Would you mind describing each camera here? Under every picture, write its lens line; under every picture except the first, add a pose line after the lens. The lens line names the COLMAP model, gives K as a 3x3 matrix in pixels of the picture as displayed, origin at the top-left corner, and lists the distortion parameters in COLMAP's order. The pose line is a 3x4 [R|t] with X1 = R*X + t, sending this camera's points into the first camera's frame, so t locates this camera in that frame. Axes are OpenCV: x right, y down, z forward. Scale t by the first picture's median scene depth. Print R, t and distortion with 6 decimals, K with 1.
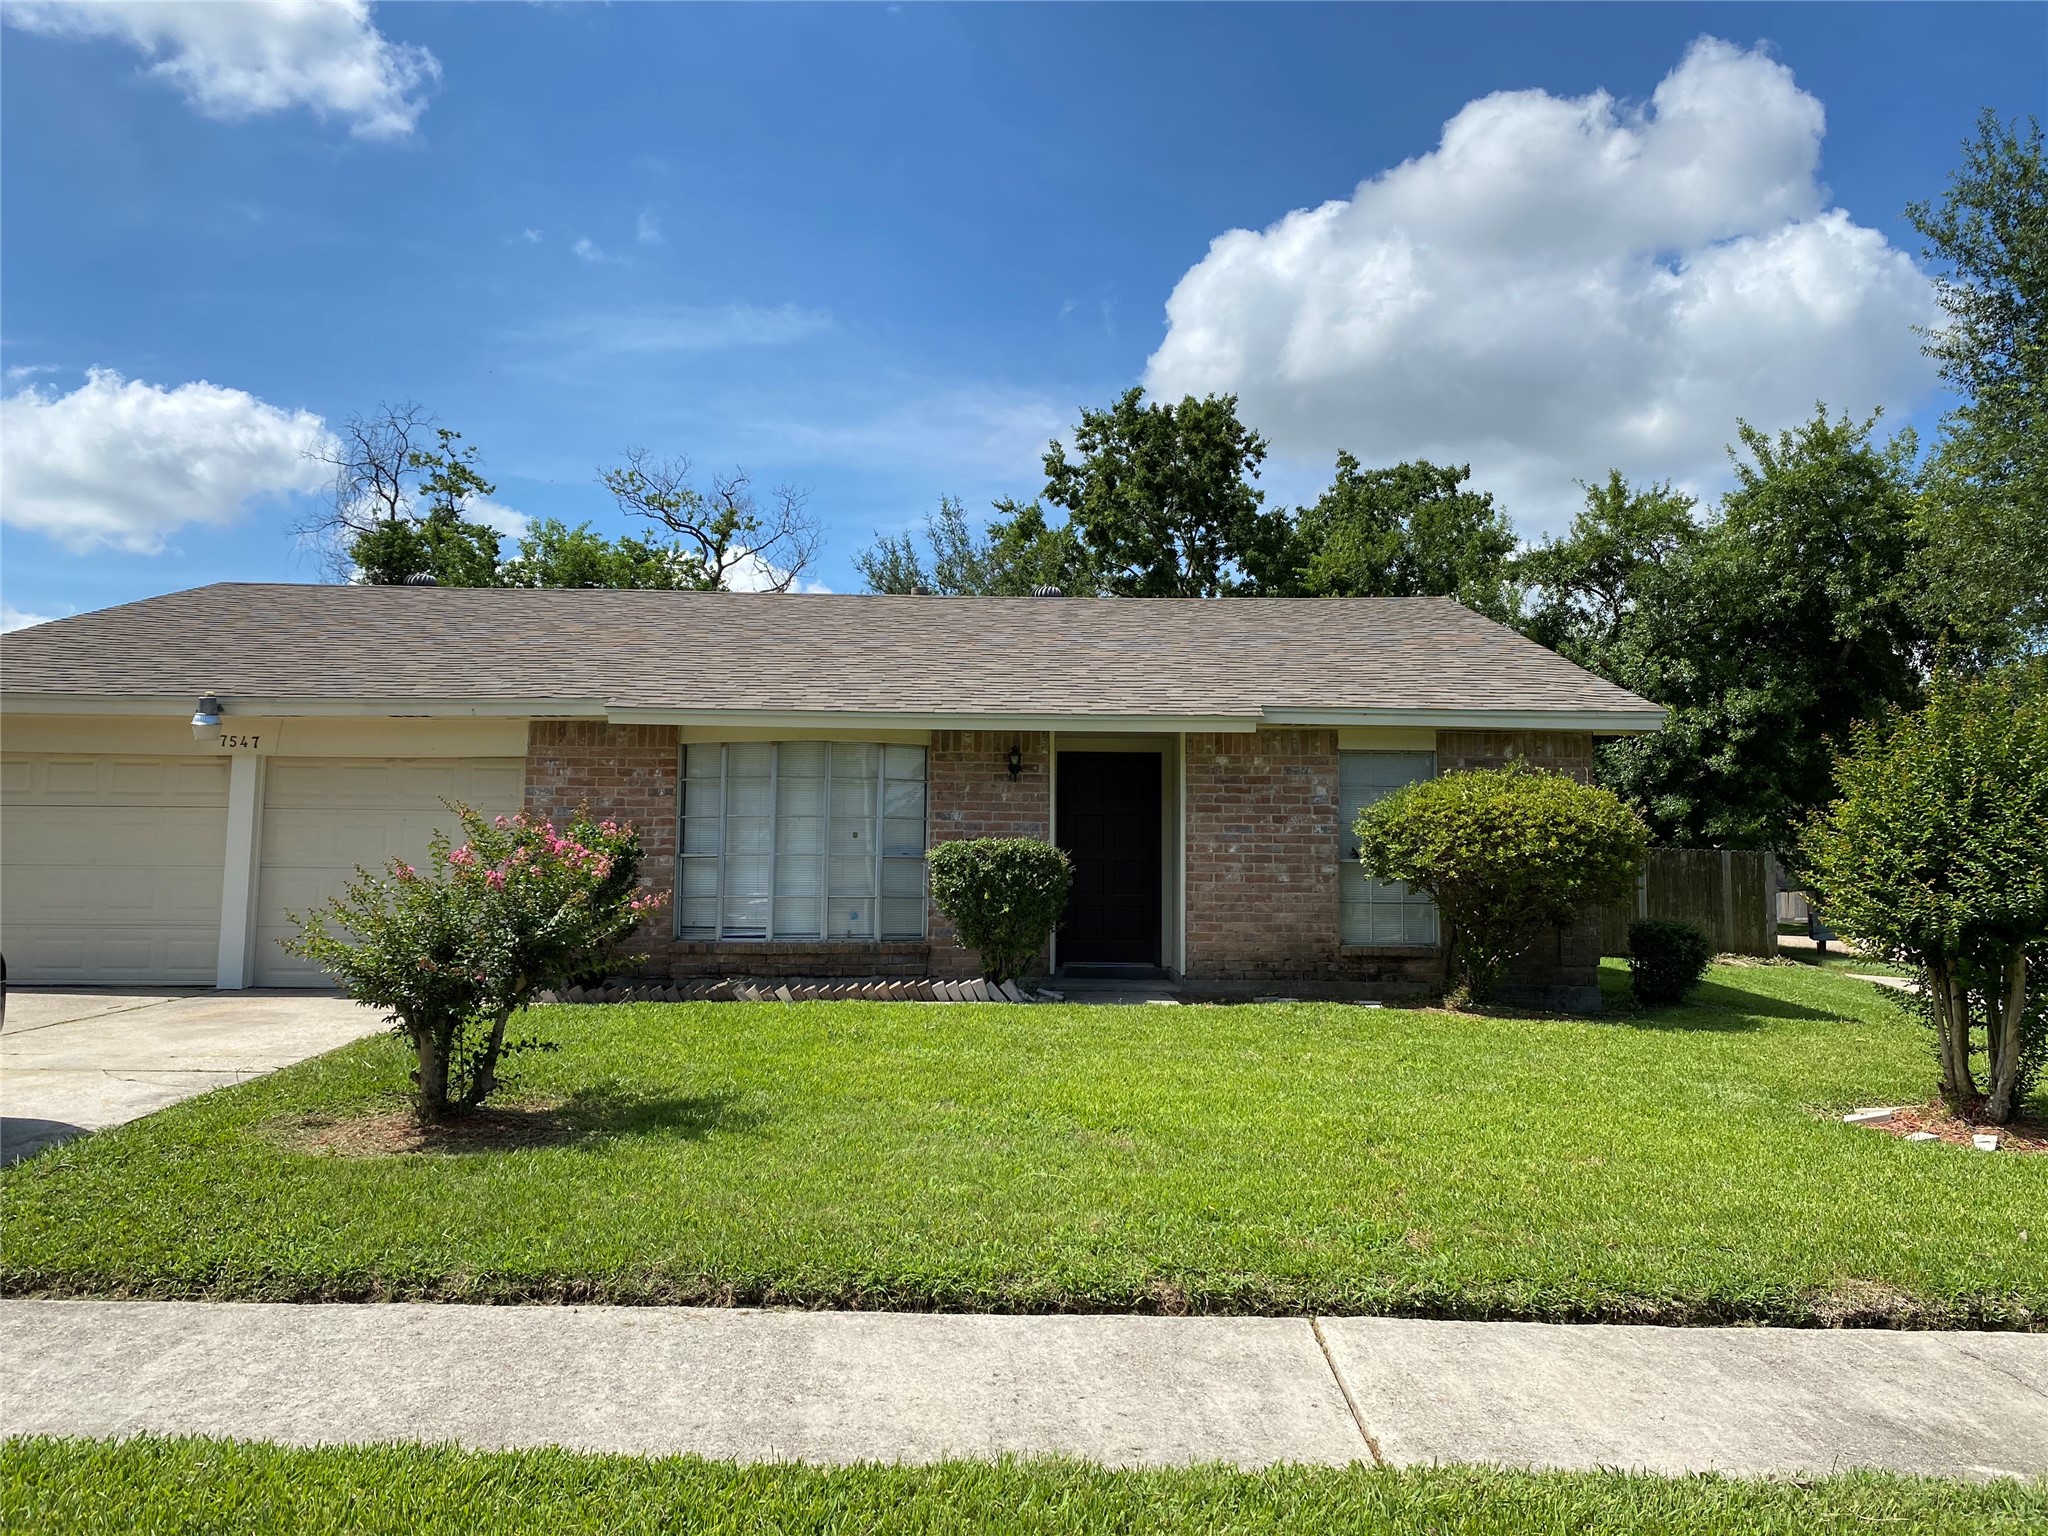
lens RADIAL K [[1591.5, 0, 1020.0], [0, 1591.5, 763.4], [0, 0, 1]] dist [0.073119, -0.094533]
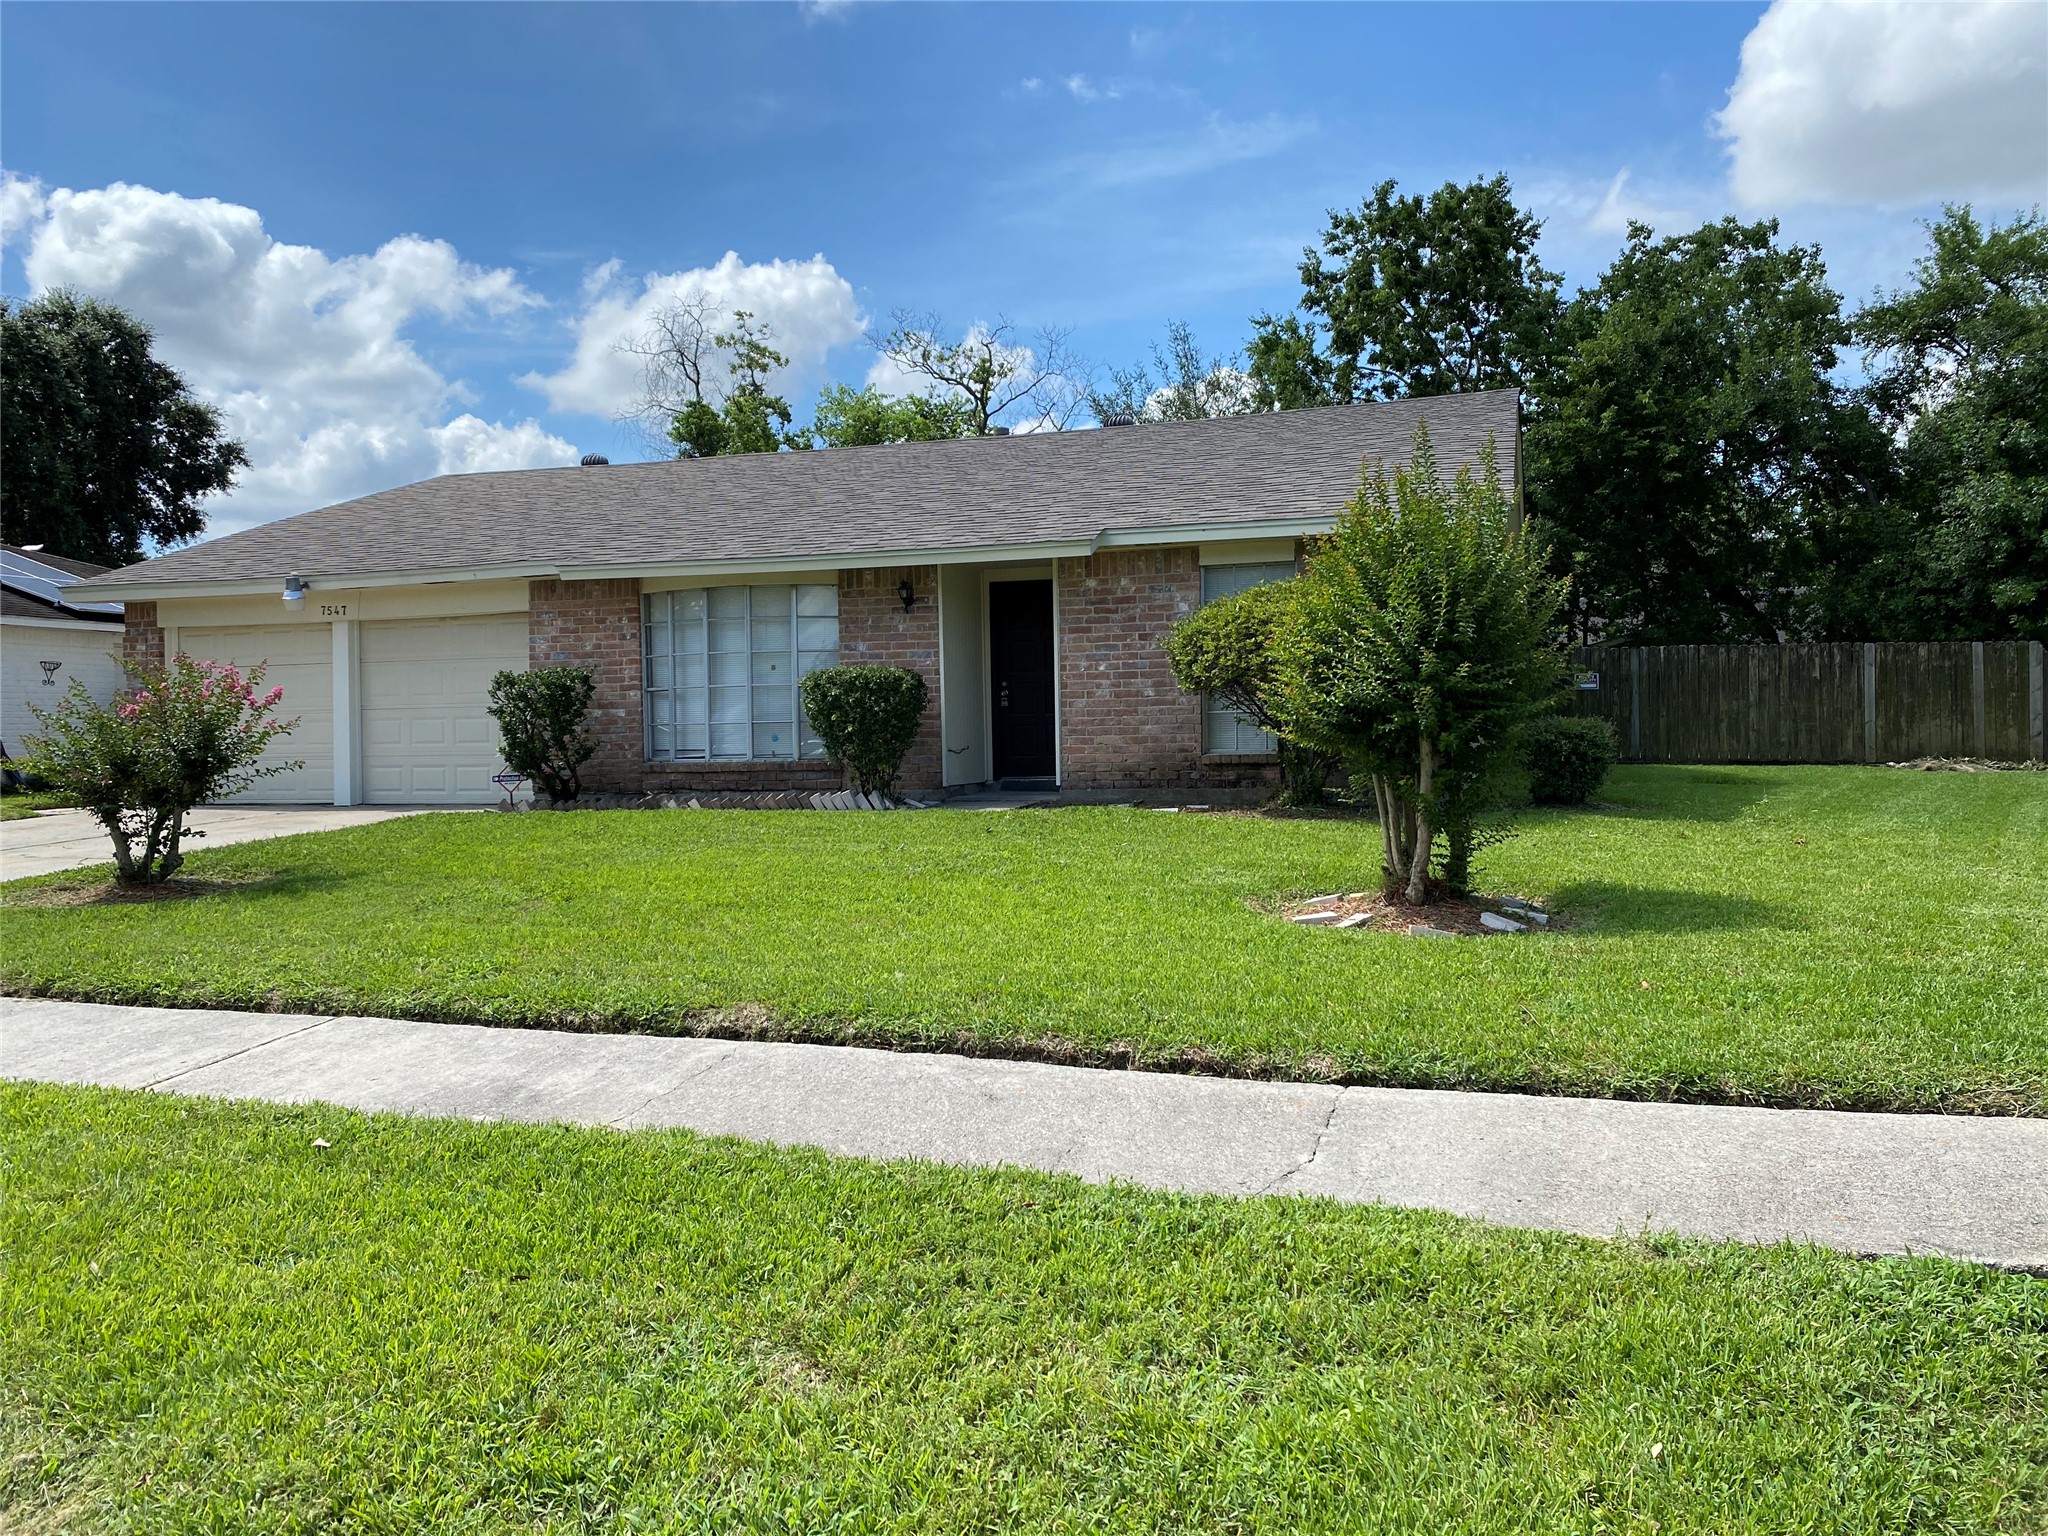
lens RADIAL K [[1591.5, 0, 1032.8], [0, 1591.5, 786.4], [0, 0, 1]] dist [0.073119, -0.094533]
pose [[0.945083, -0.014498, -0.326509, 0.435103], [0.053333, 0.992466, 0.110304, 0.013449], [0.322449, -0.121660, 0.938736, -0.019176]]
